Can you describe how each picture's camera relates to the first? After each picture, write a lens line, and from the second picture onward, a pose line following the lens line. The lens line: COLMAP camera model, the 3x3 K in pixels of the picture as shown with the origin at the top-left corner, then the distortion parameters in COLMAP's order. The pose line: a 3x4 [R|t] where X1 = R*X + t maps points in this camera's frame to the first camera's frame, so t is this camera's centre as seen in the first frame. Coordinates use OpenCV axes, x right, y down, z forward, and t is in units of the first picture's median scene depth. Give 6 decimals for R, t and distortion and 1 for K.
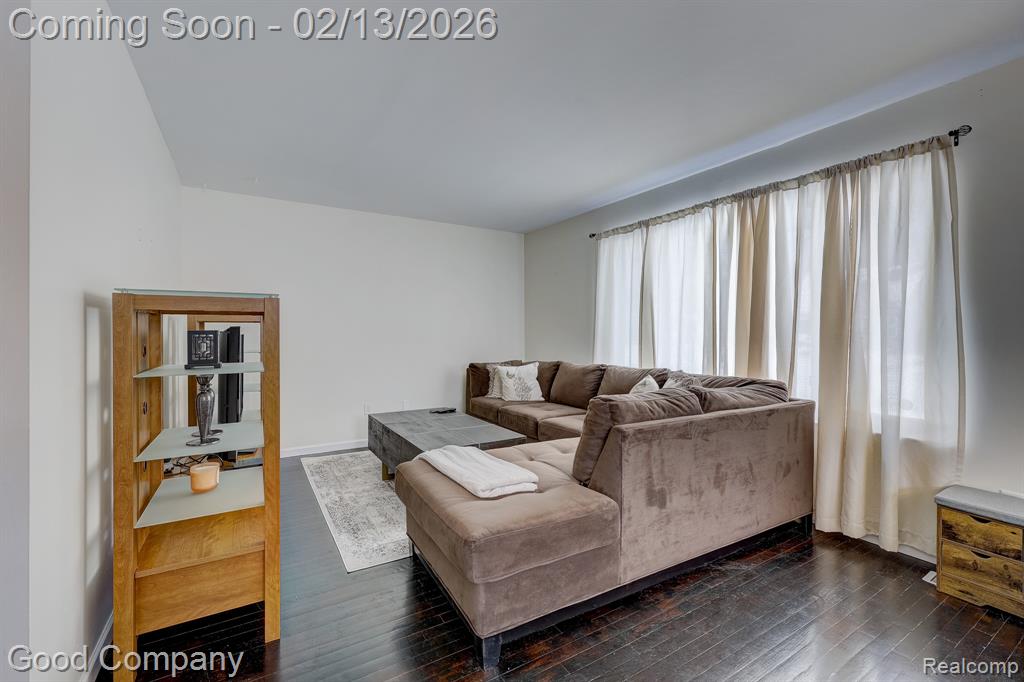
lens RADIAL K [[428.2, 0, 494.4], [0, 428.2, 341.2], [0, 0, 1]] dist [-0.001352, -0.000053]
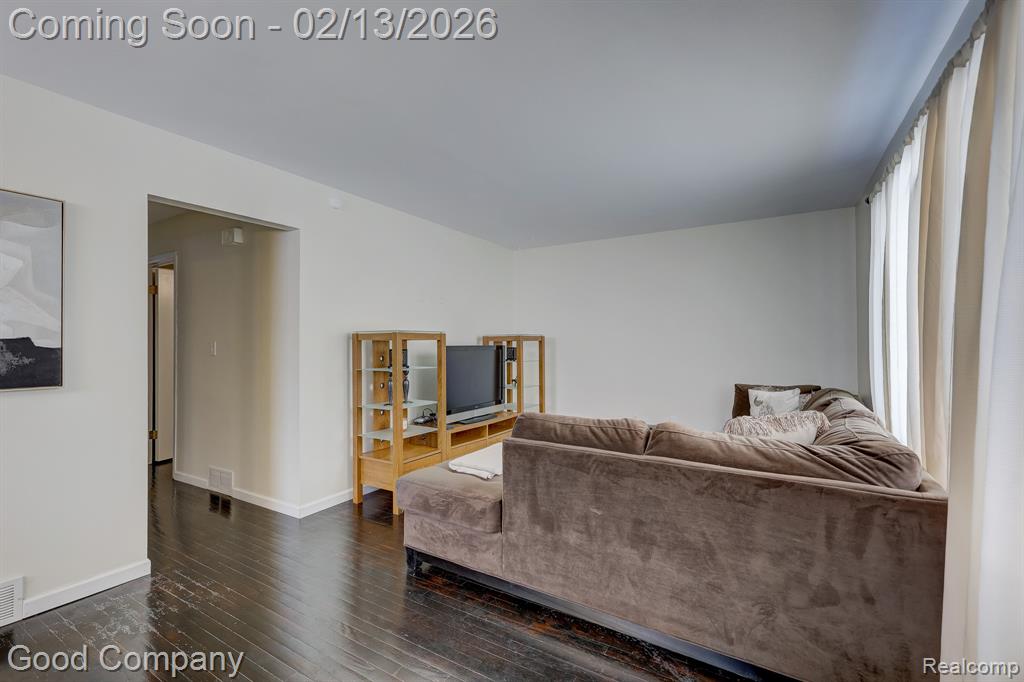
lens RADIAL K [[451.3, 0, 501.4], [0, 451.3, 351.4], [0, 0, 1]] dist [-0.000893, -0.000183]
pose [[0.469186, 0.012141, -0.883016, 1.156249], [-0.013203, 0.999890, 0.006732, -0.029277], [0.883001, 0.008500, 0.469295, 0.379437]]
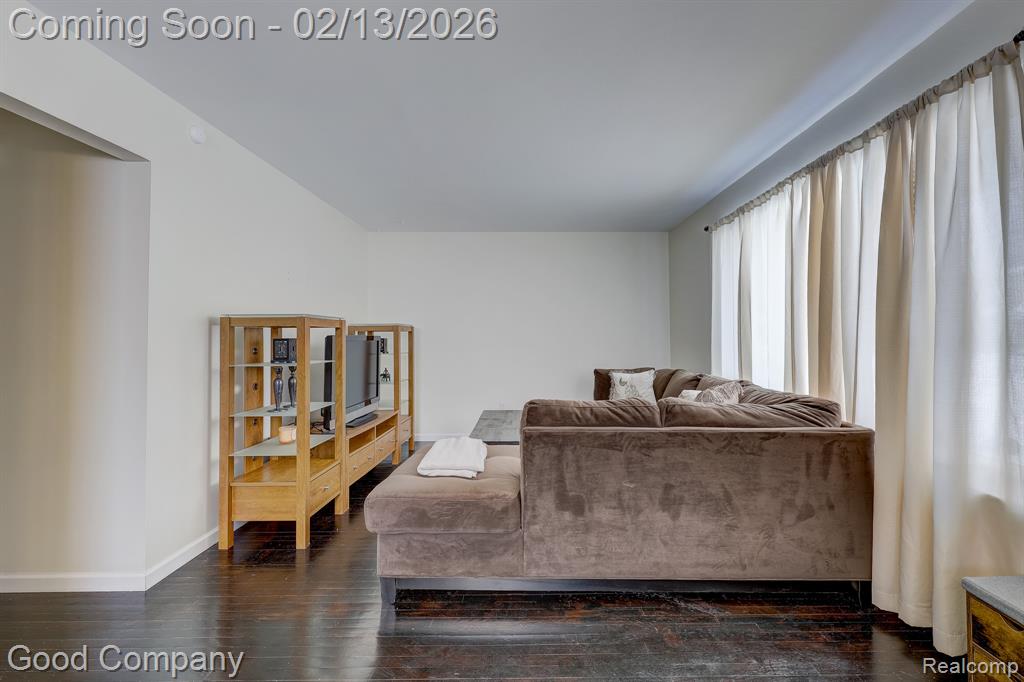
lens RADIAL K [[450.4, 0, 530.3], [0, 450.4, 337.9], [0, 0, 1]] dist [-0.002128, -0.000039]
pose [[0.868383, -0.003366, -0.495883, 0.750106], [-0.006090, 0.999829, -0.017451, -0.003220], [0.495857, 0.018174, 0.868214, 0.026522]]
